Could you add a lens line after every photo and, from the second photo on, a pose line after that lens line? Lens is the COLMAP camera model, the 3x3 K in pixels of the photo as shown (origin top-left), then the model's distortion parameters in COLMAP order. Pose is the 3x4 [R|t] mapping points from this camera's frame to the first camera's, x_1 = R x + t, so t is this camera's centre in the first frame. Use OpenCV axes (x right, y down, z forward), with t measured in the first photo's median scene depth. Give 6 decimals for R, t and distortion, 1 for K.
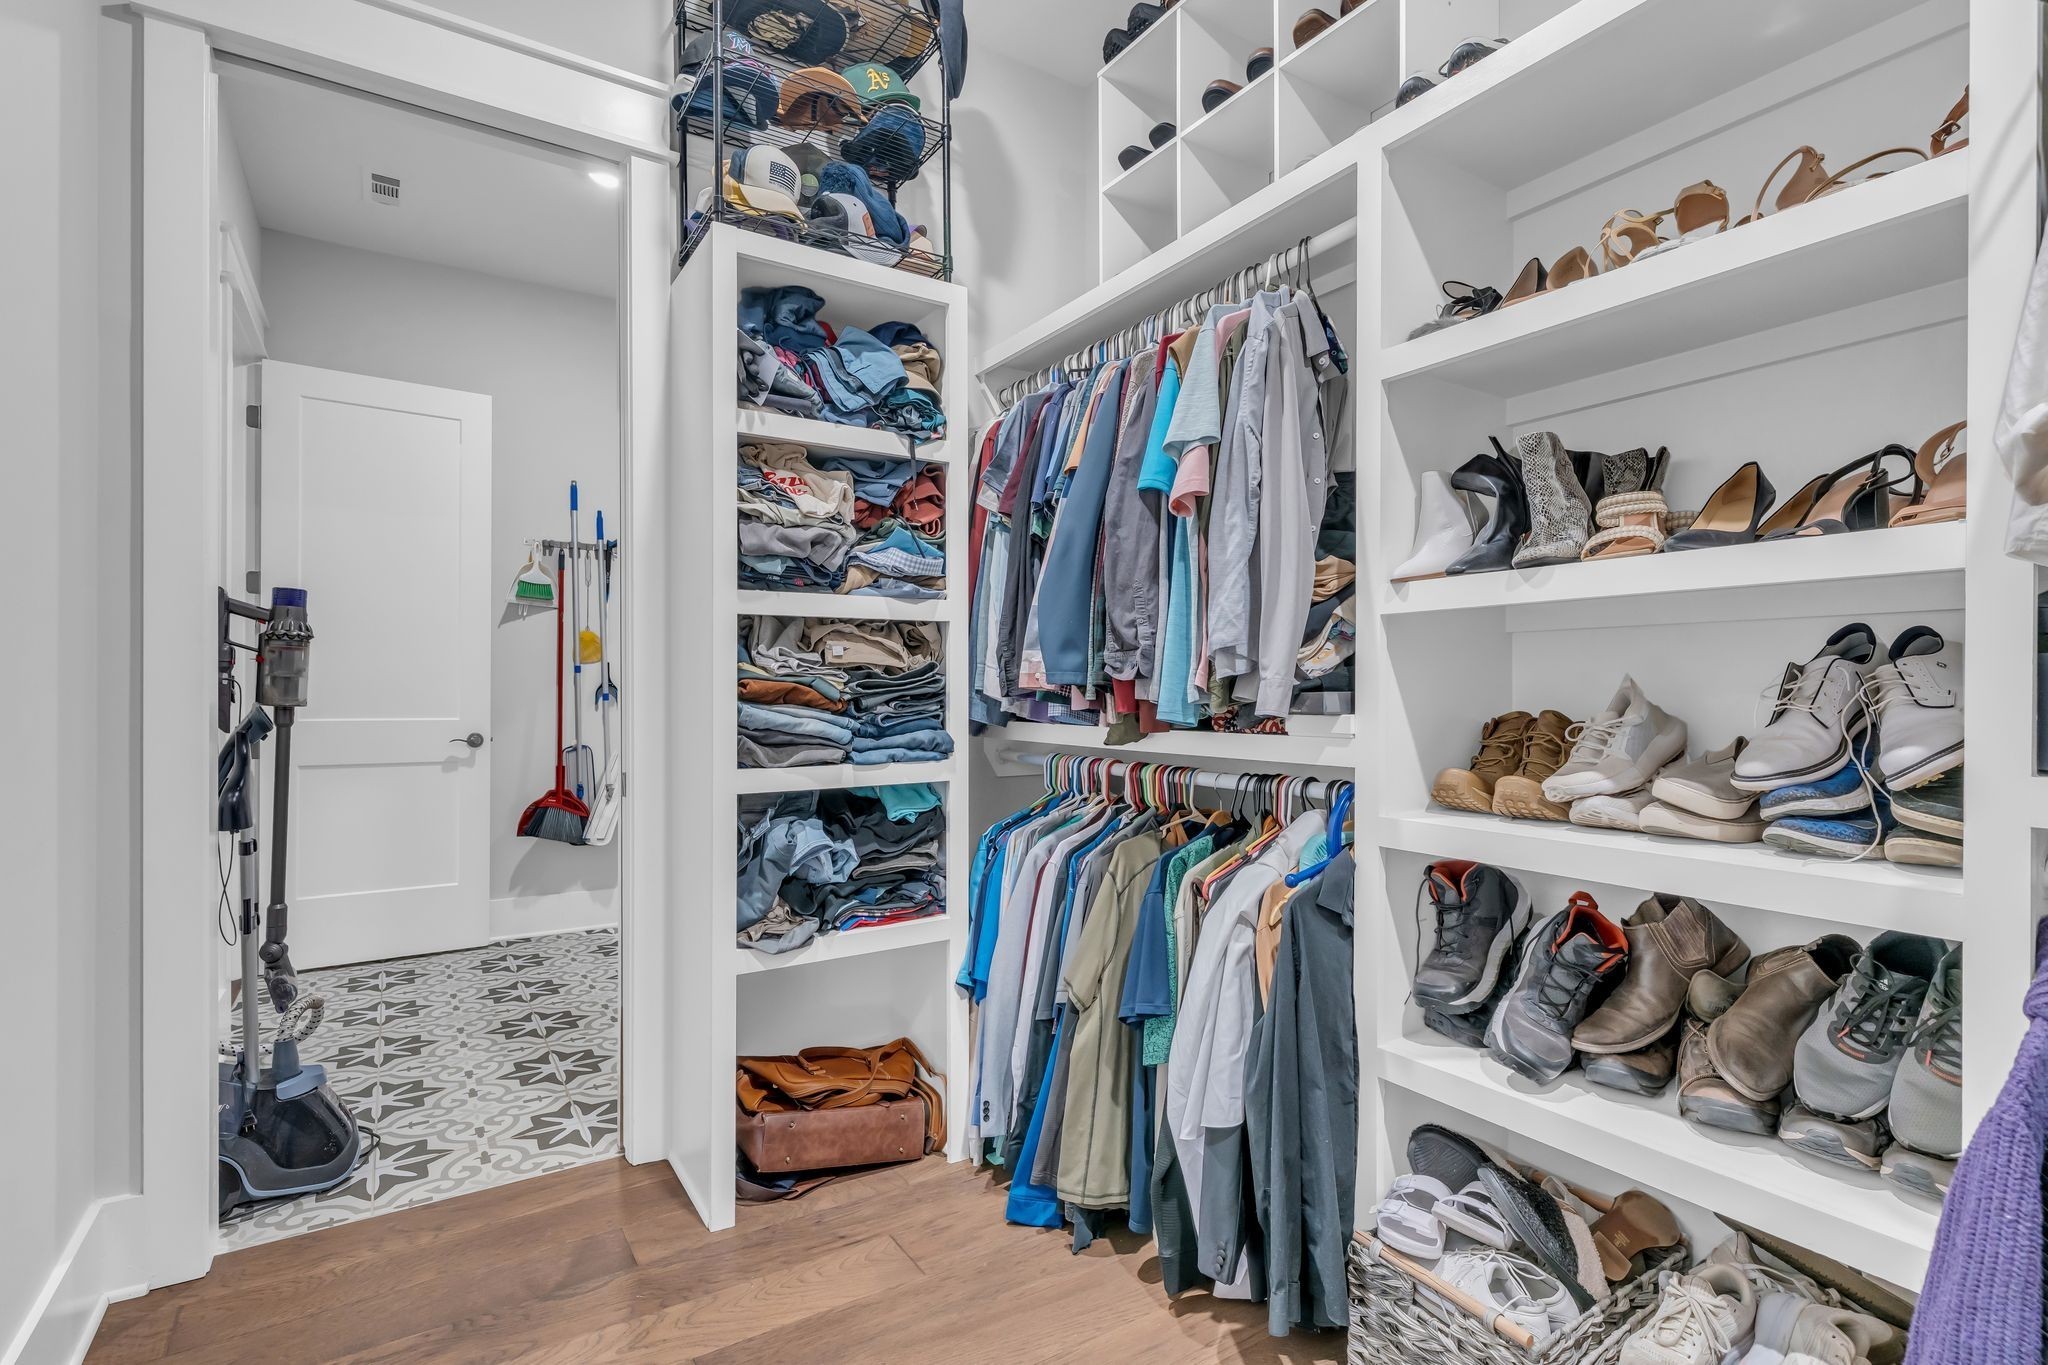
lens RADIAL K [[969.8, 0, 1023.9], [0, 969.8, 658.3], [0, 0, 1]] dist [0.001600, 0.000549]
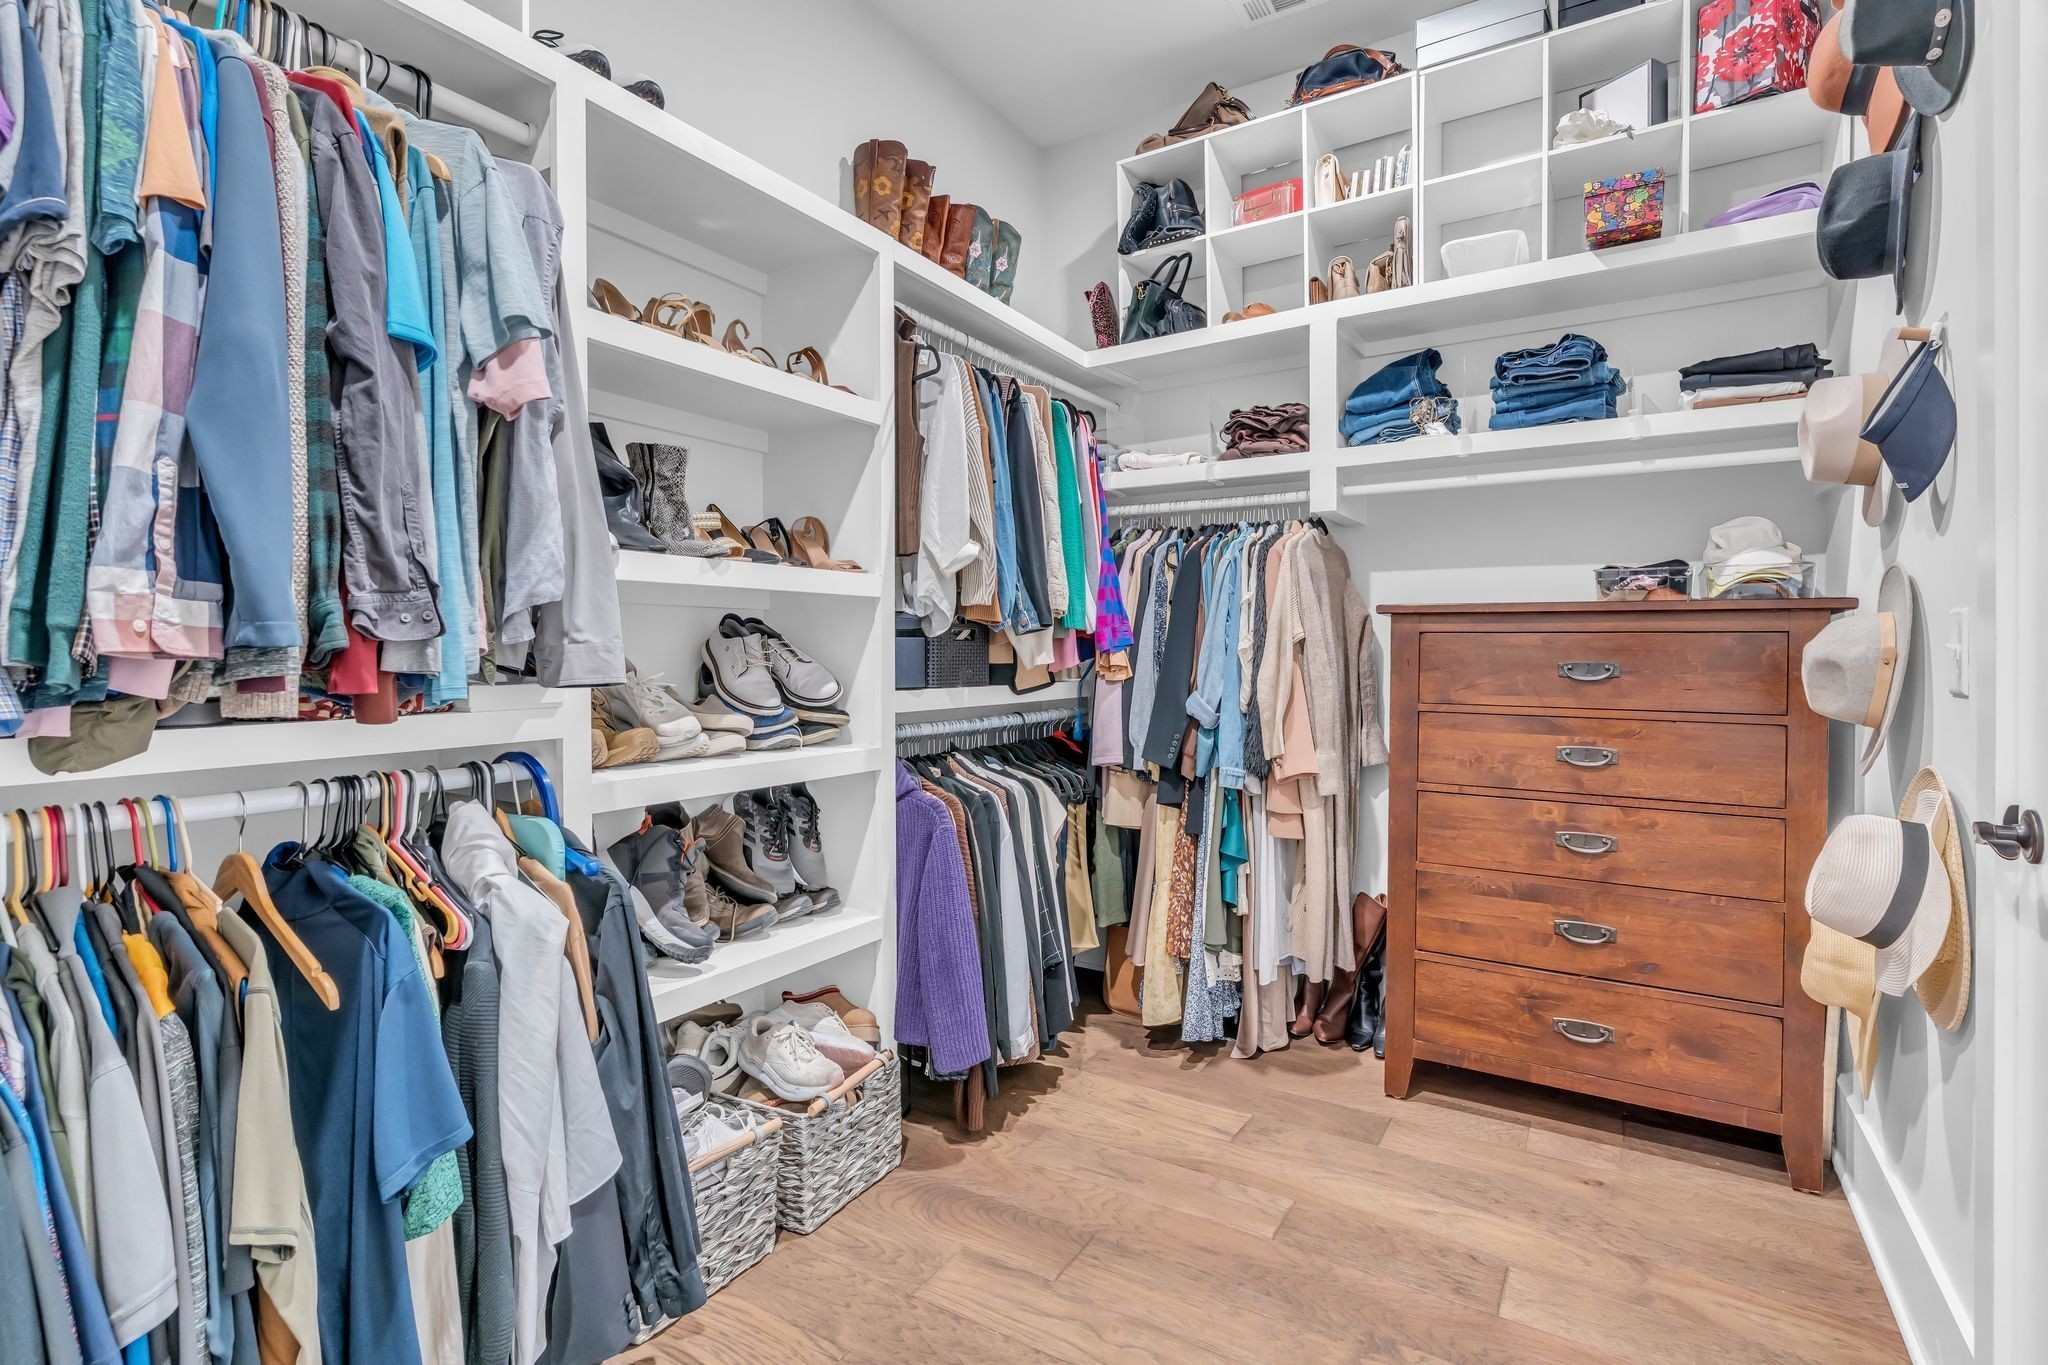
lens RADIAL K [[969.8, 0, 1023.9], [0, 969.8, 658.3], [0, 0, 1]] dist [0.001600, 0.000549]
pose [[-0.438385, 0.004753, 0.898775, -0.699338], [-0.001903, 0.999979, -0.006216, 0.040228], [-0.898785, -0.004435, -0.438367, 1.033752]]
